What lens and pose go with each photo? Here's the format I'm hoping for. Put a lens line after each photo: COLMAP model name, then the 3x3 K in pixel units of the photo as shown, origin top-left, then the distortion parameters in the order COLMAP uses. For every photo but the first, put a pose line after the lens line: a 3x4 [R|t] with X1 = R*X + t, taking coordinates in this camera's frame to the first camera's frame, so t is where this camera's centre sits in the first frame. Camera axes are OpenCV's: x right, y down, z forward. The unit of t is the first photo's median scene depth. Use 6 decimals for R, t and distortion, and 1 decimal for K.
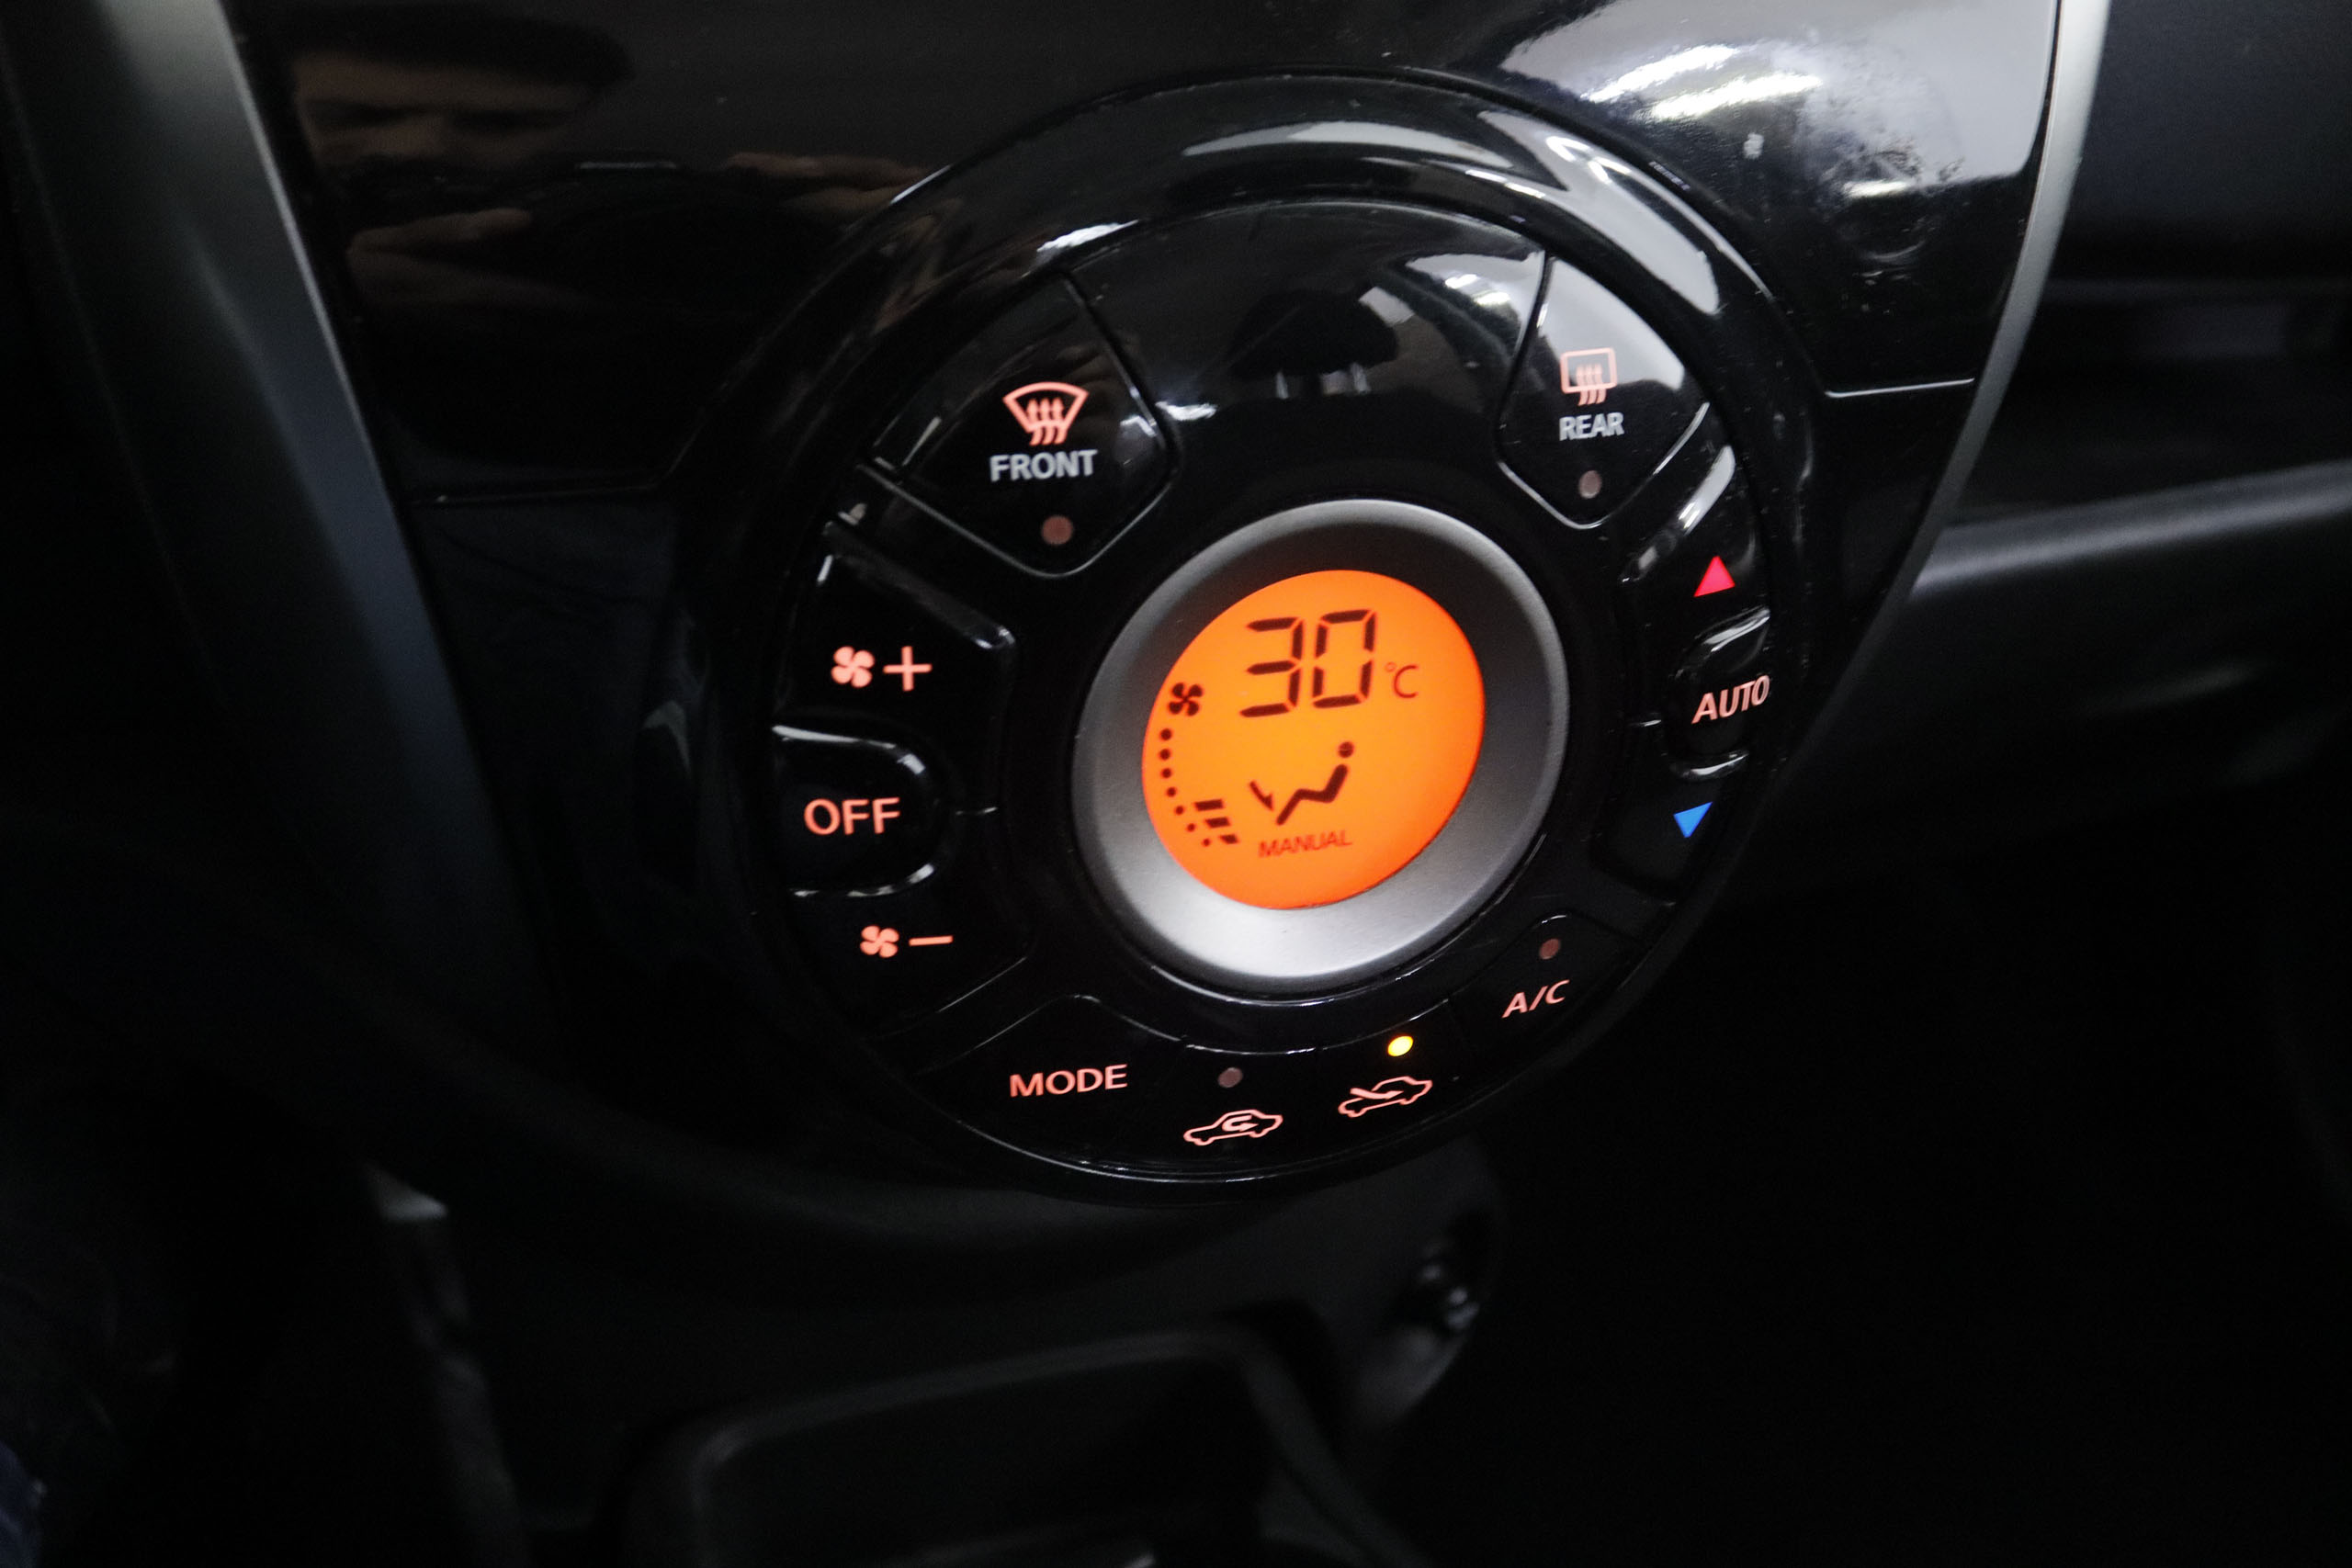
lens RADIAL K [[1887.3, 0, 1176.0], [0, 1887.3, 784.0], [0, 0, 1]] dist [-0.192831, 0.189767]
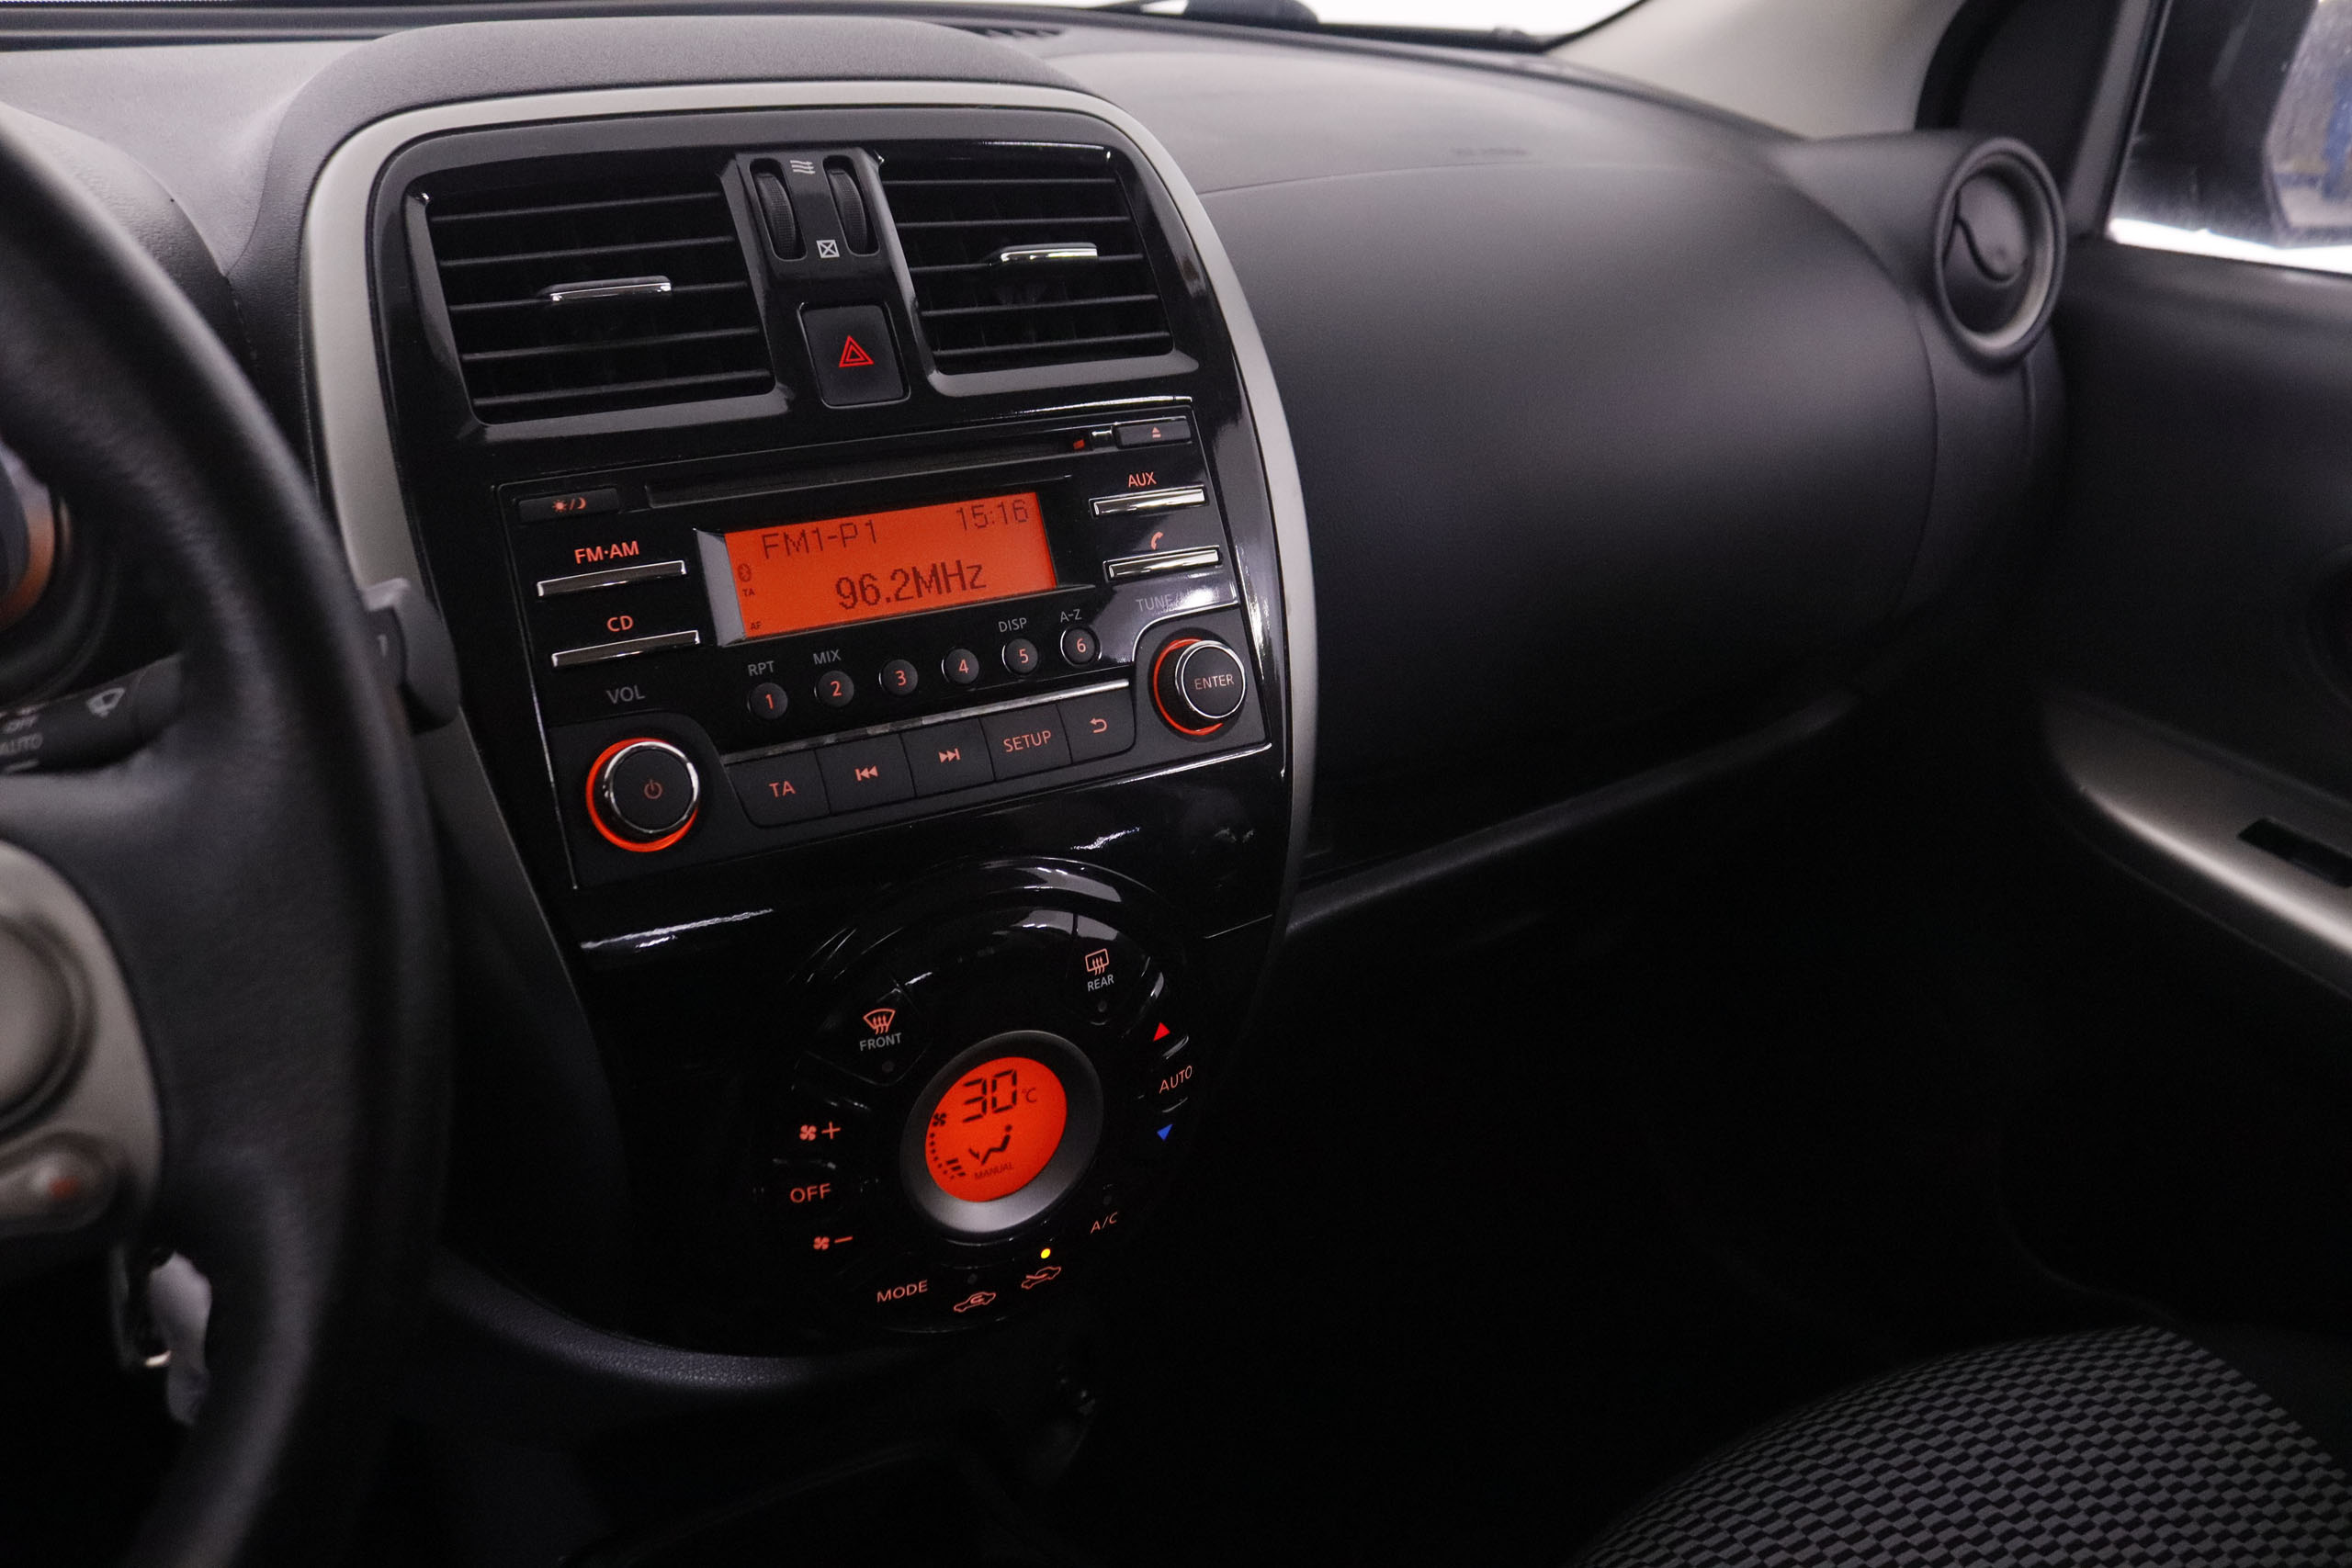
lens RADIAL K [[1887.3, 0, 1176.0], [0, 1887.3, 784.0], [0, 0, 1]] dist [-0.192831, 0.189767]
pose [[0.966645, -0.091940, 0.239050, -0.221805], [0.111345, 0.991387, -0.068953, -0.258781], [-0.230651, 0.093271, 0.968556, -1.304843]]
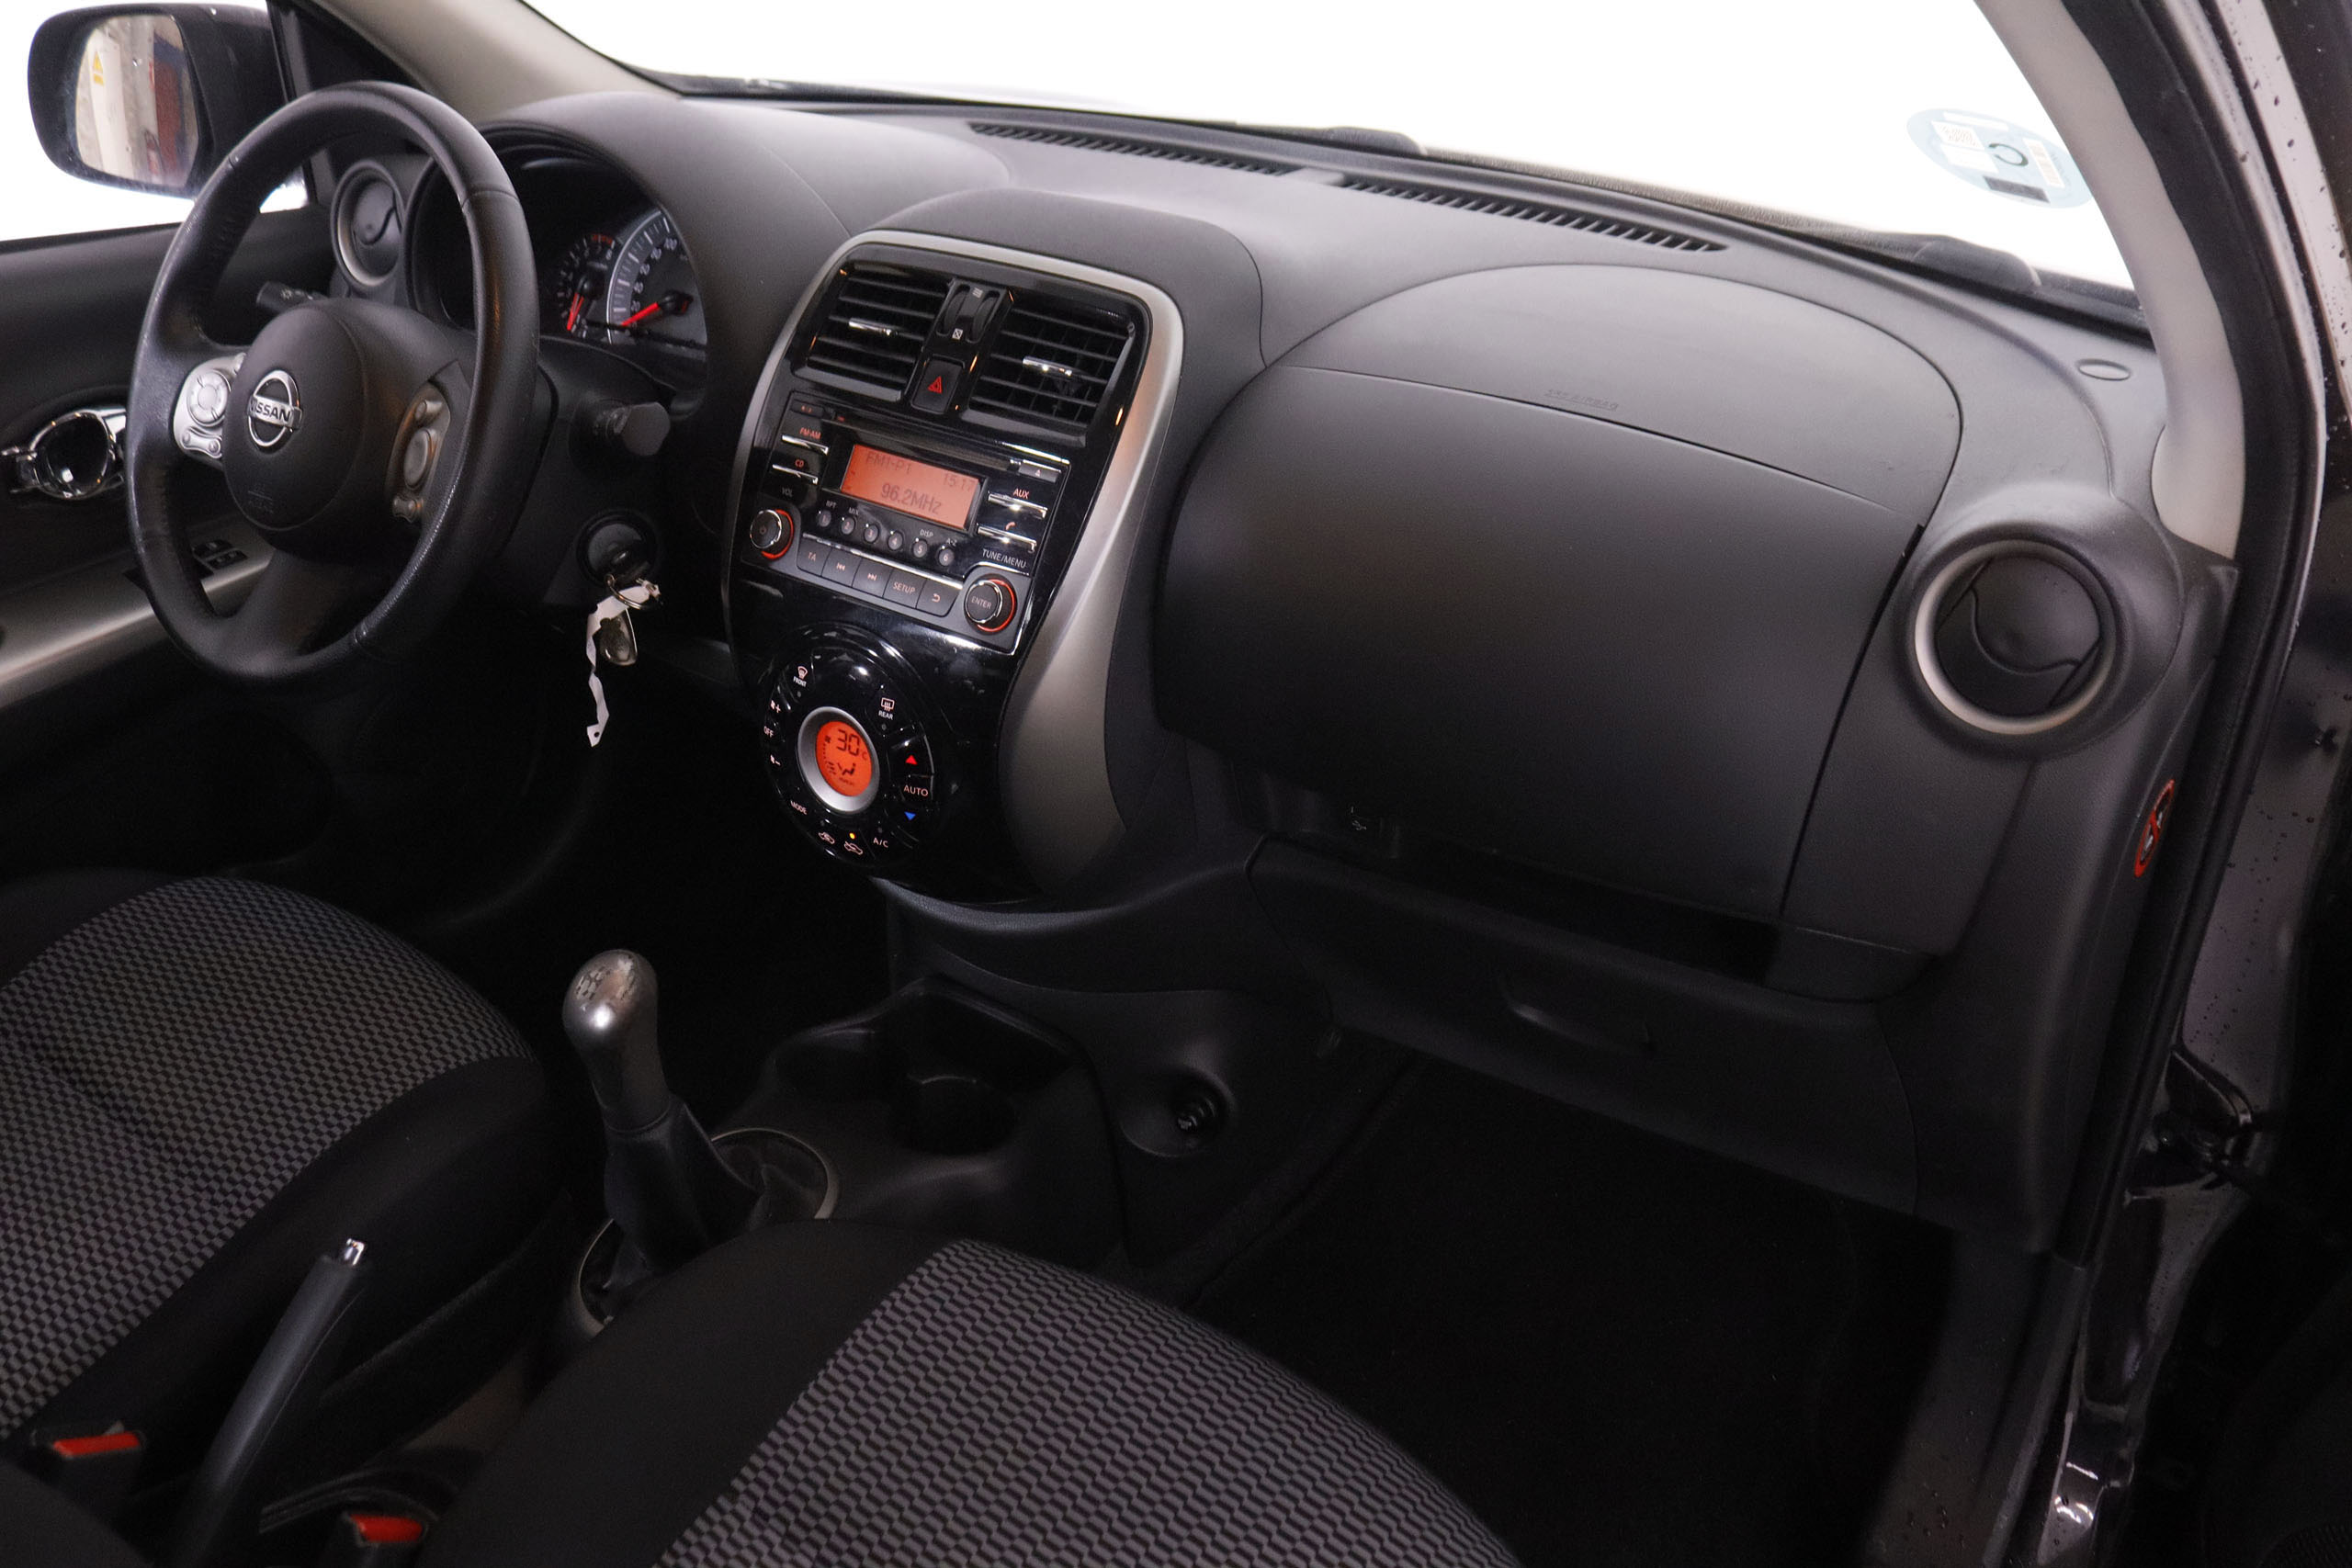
lens RADIAL K [[1835.4, 0, 1232.3], [0, 1835.4, 783.6], [0, 0, 1]] dist [-0.084662, -0.000674]
pose [[0.619539, 0.371128, -0.691690, 3.868763], [-0.418912, 0.901522, 0.108499, -0.871026], [0.663841, 0.222537, 0.713998, -1.603687]]
